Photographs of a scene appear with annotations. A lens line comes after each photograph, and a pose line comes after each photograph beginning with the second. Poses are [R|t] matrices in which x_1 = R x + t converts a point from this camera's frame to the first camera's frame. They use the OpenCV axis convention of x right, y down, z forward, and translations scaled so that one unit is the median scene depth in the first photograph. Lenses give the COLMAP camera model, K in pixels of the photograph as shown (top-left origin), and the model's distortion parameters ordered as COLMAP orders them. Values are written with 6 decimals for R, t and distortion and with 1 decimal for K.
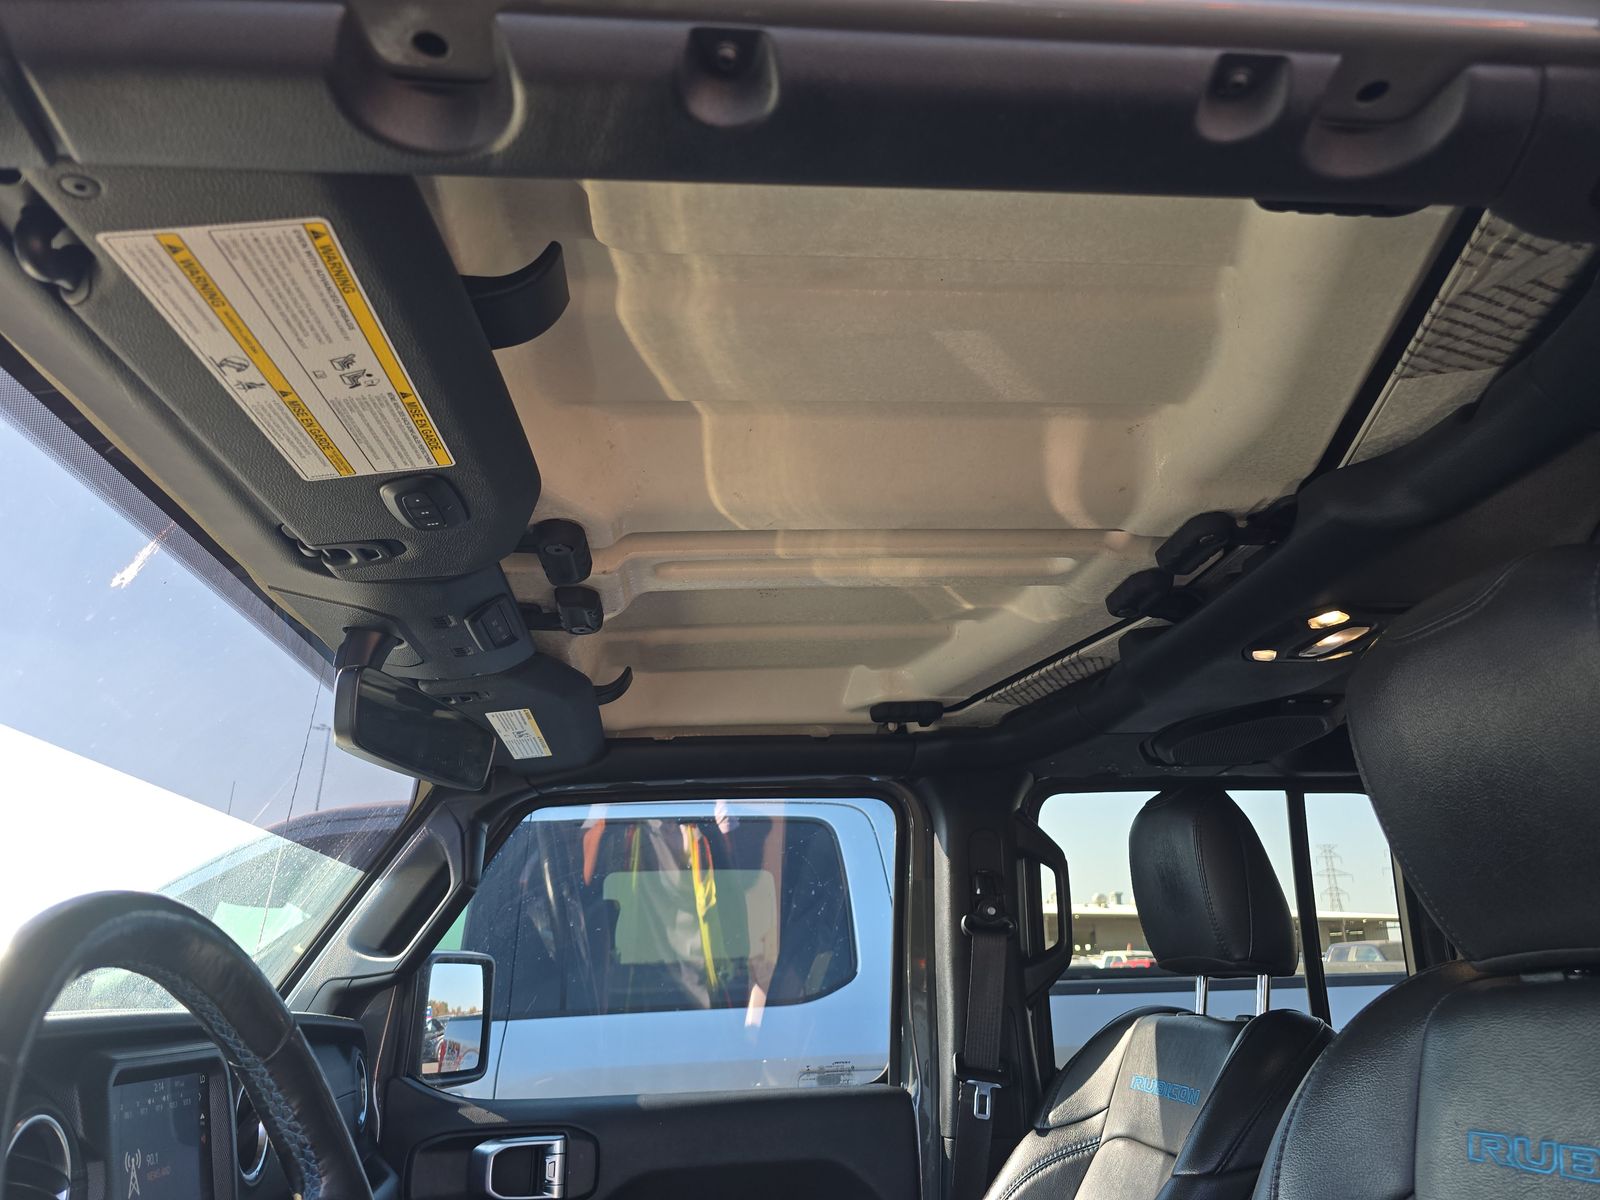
lens RADIAL K [[1077.0, 0, 800.0], [0, 1077.0, 600.0], [0, 0, 1]] dist [0.054507, -0.071627]
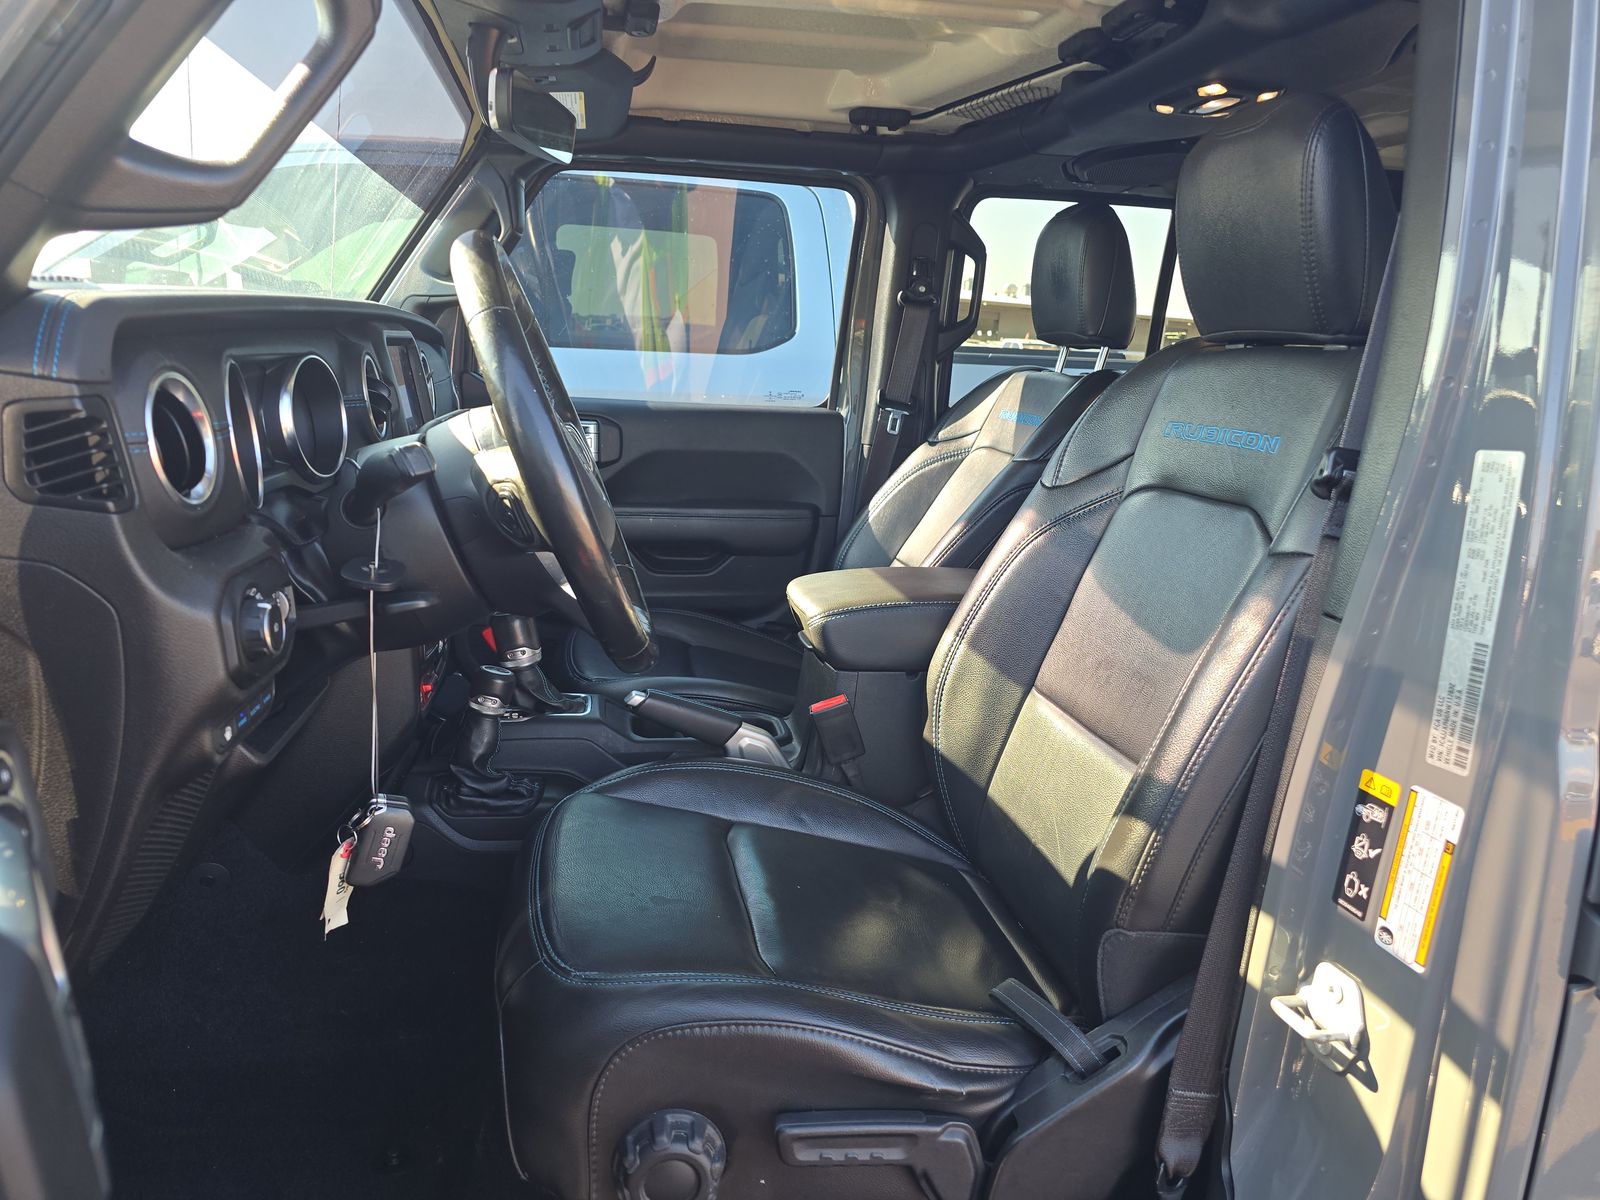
lens RADIAL K [[1077.0, 0, 800.0], [0, 1077.0, 600.0], [0, 0, 1]] dist [0.054507, -0.071627]
pose [[0.993727, 0.057552, 0.095888, -0.074584], [-0.100030, 0.840821, 0.531991, -0.077539], [-0.050008, -0.538245, 0.841303, -0.295489]]
